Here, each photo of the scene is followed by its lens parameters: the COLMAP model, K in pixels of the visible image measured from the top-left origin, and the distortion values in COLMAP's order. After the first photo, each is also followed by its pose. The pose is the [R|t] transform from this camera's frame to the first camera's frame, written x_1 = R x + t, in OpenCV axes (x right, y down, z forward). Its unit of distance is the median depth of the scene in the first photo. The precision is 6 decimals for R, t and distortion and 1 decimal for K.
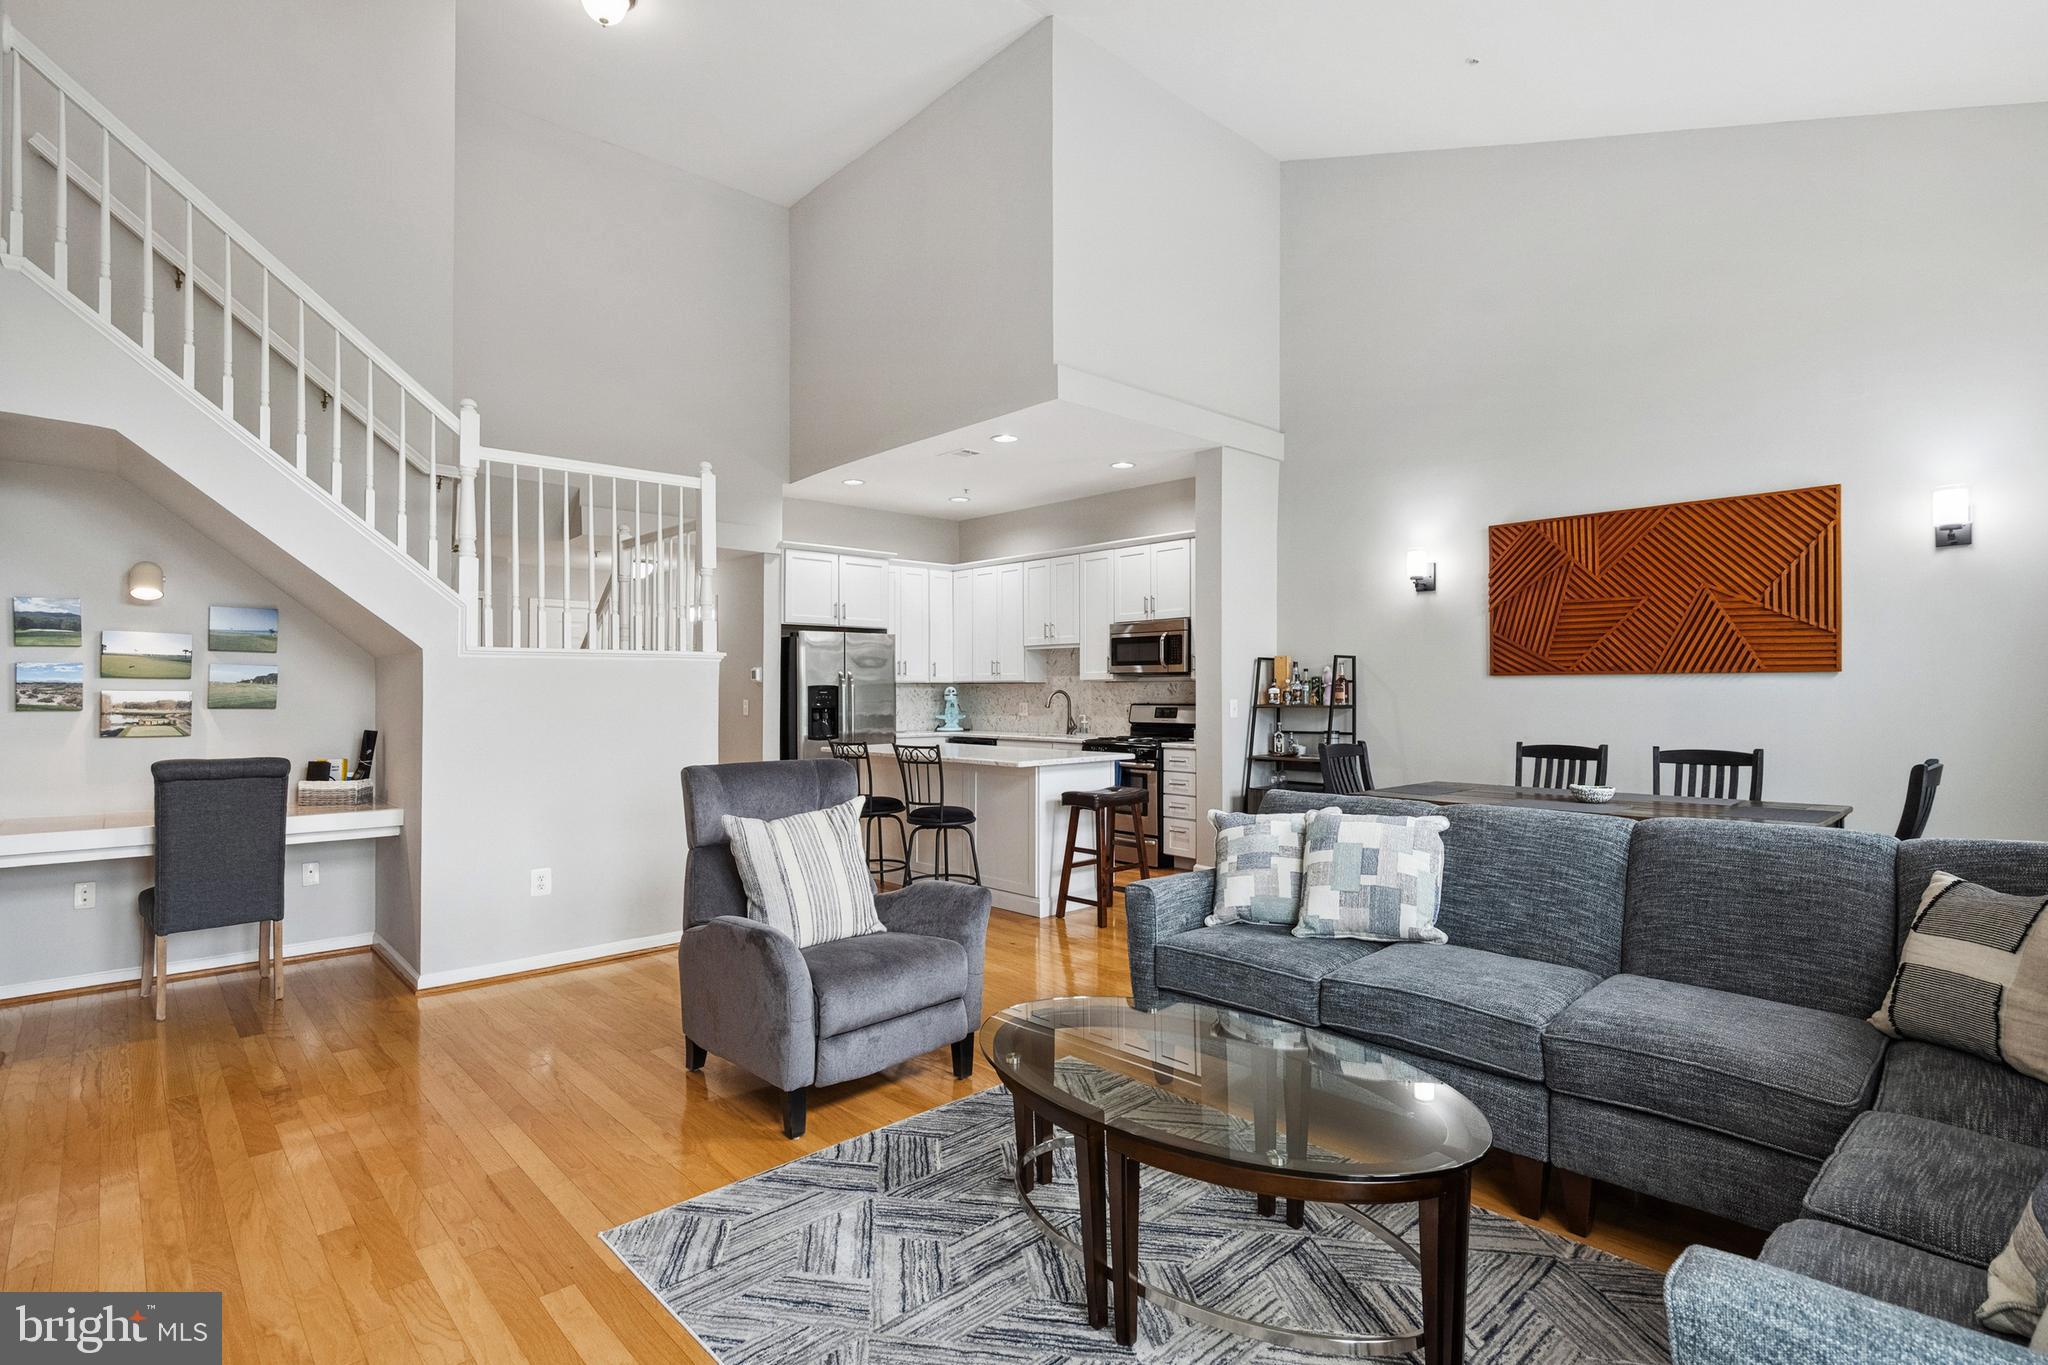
lens RADIAL K [[985.3, 0, 1017.6], [0, 985.3, 687.1], [0, 0, 1]] dist [0.005144, -0.001038]
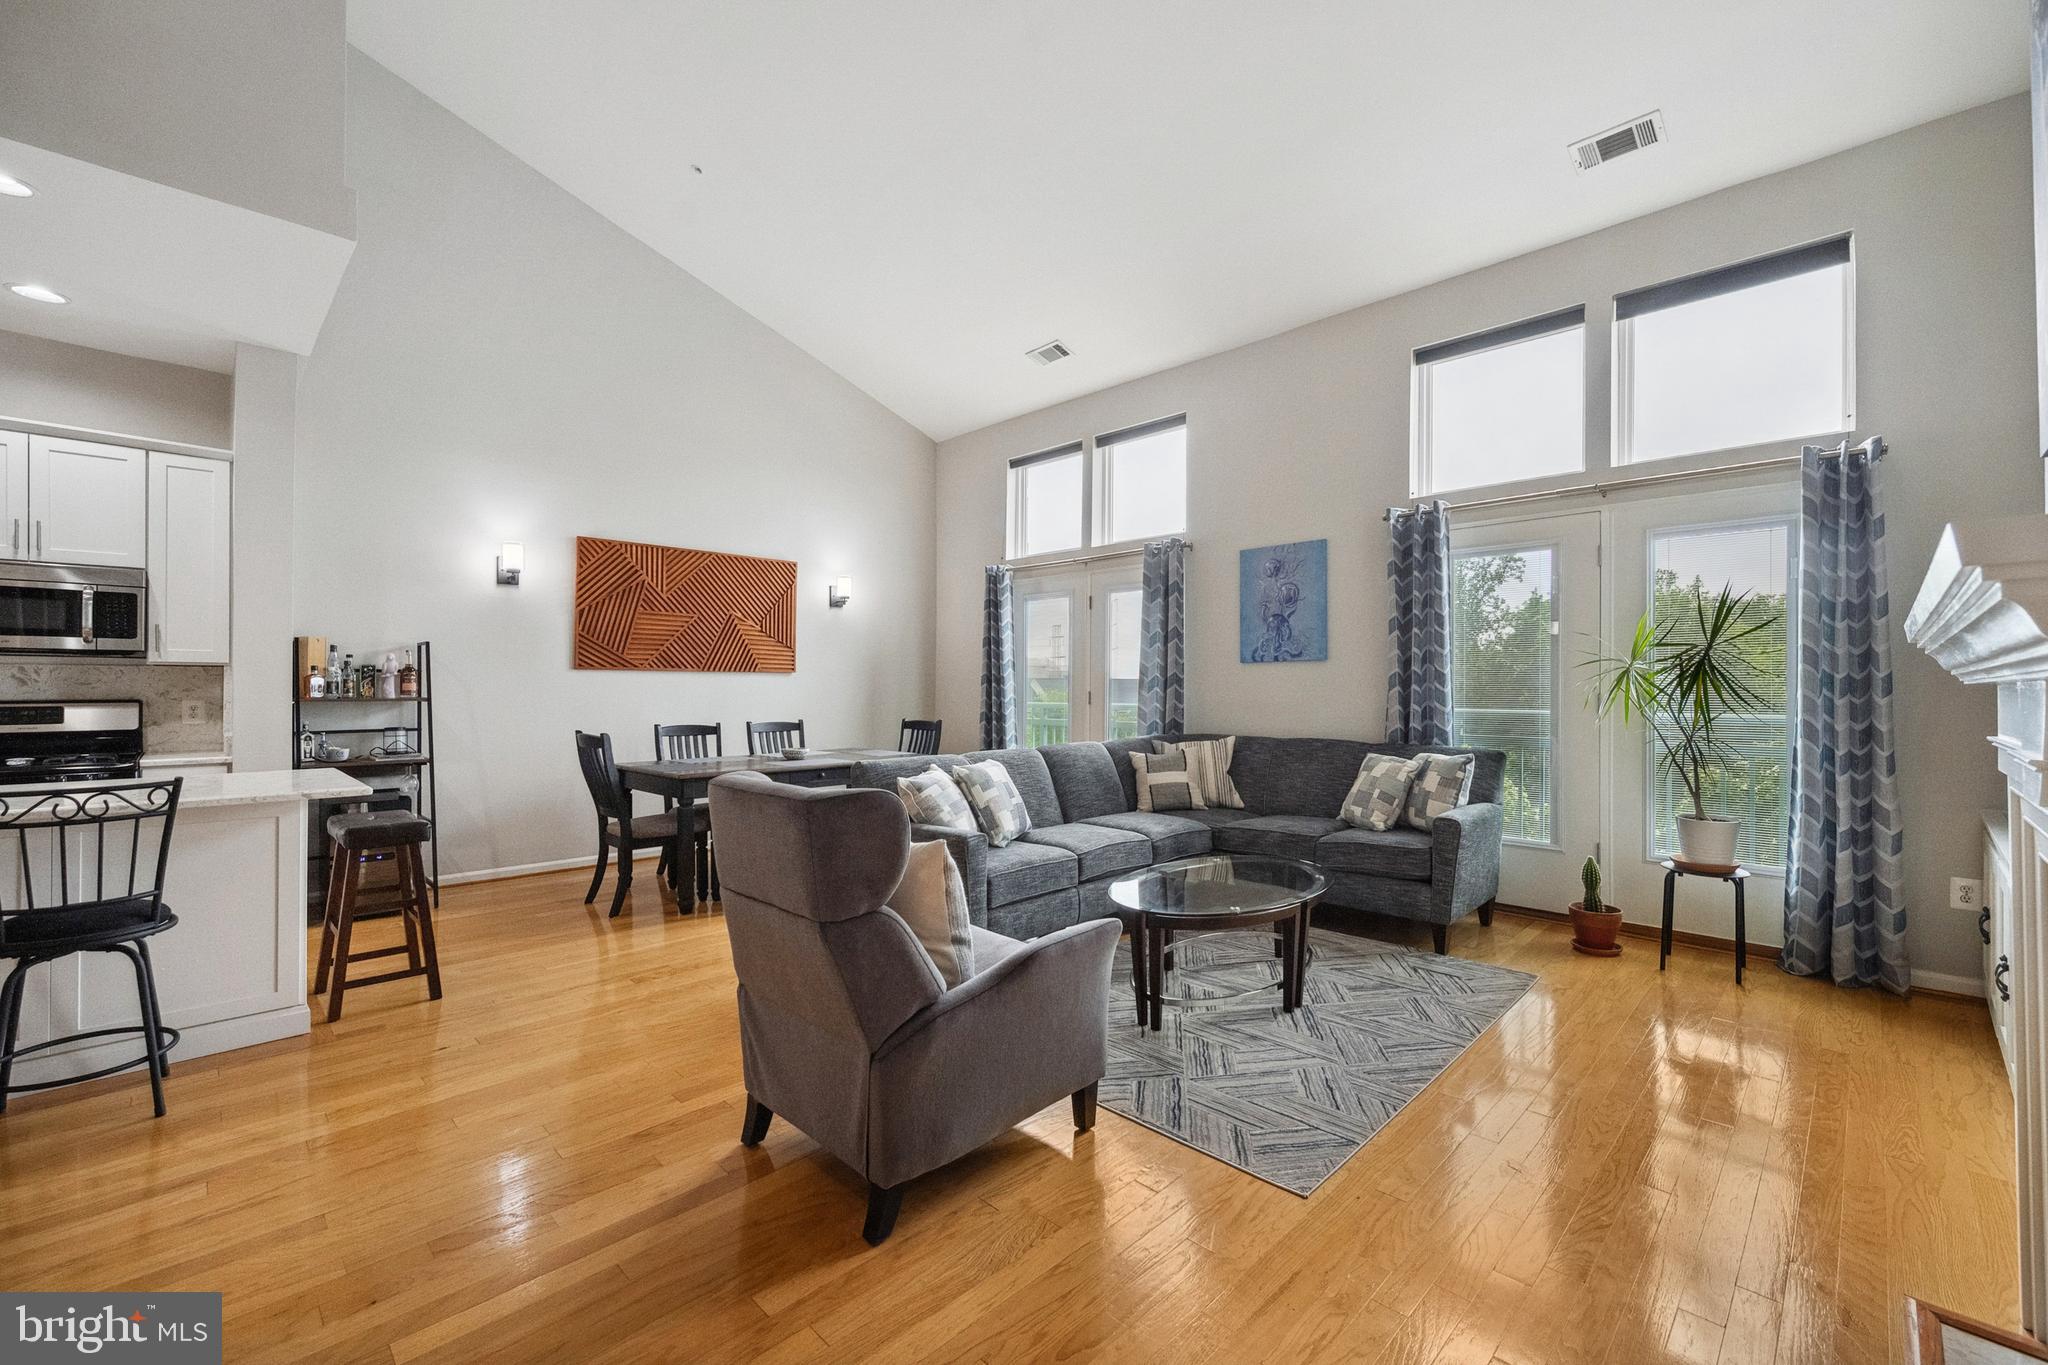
lens RADIAL K [[863.2, 0, 1028.6], [0, 863.2, 682.7], [0, 0, 1]] dist [0.002238, -0.000684]
pose [[-0.047849, 0.007227, 0.998828, -0.671432], [-0.006995, 0.999947, -0.007570, 0.009610], [-0.998830, -0.007349, -0.047796, 0.677235]]
